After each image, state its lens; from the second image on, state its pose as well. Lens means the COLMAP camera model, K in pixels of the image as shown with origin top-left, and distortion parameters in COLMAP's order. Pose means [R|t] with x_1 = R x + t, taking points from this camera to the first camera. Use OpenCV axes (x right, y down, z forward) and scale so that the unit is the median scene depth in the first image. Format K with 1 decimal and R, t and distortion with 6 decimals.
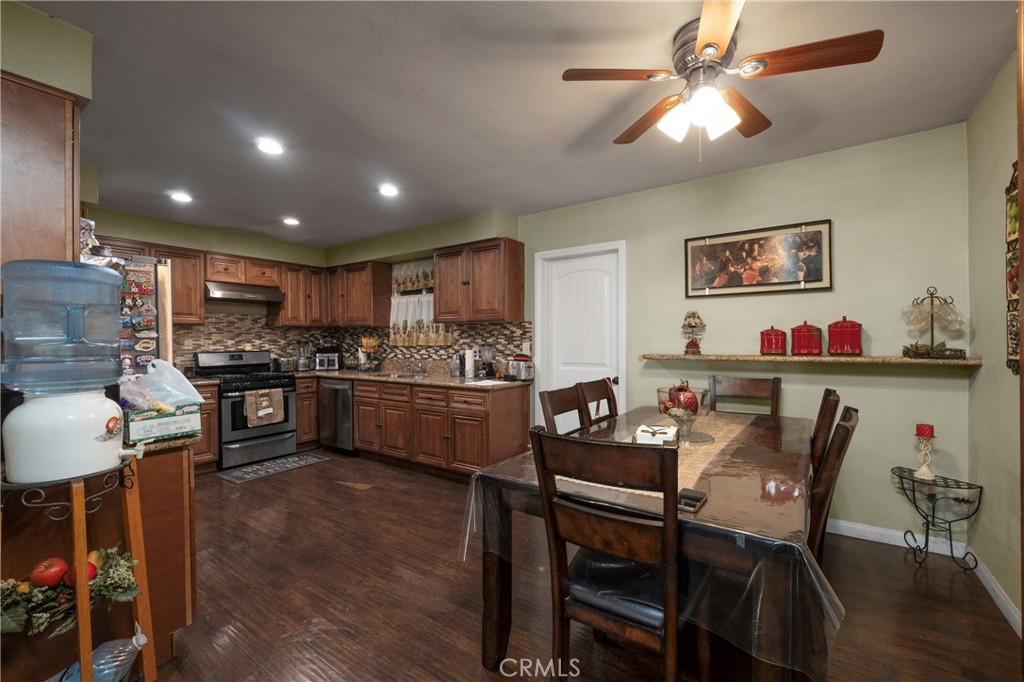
lens RADIAL K [[435.0, 0, 521.4], [0, 435.0, 346.4], [0, 0, 1]] dist [-0.024960, -0.000433]
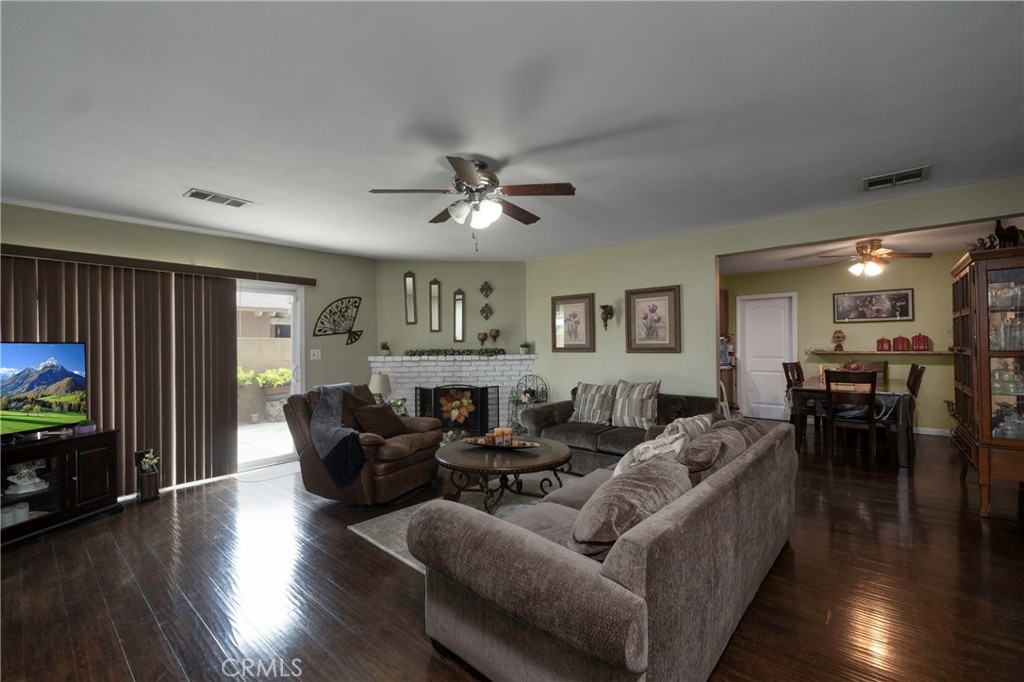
lens RADIAL K [[435.0, 0, 510.2], [0, 435.0, 347.1], [0, 0, 1]] dist [-0.024960, -0.000433]
pose [[0.992563, 0.002069, -0.121713, -0.973459], [-0.003802, 0.999895, -0.014005, 0.037353], [0.121671, 0.014364, 0.992467, -1.291092]]
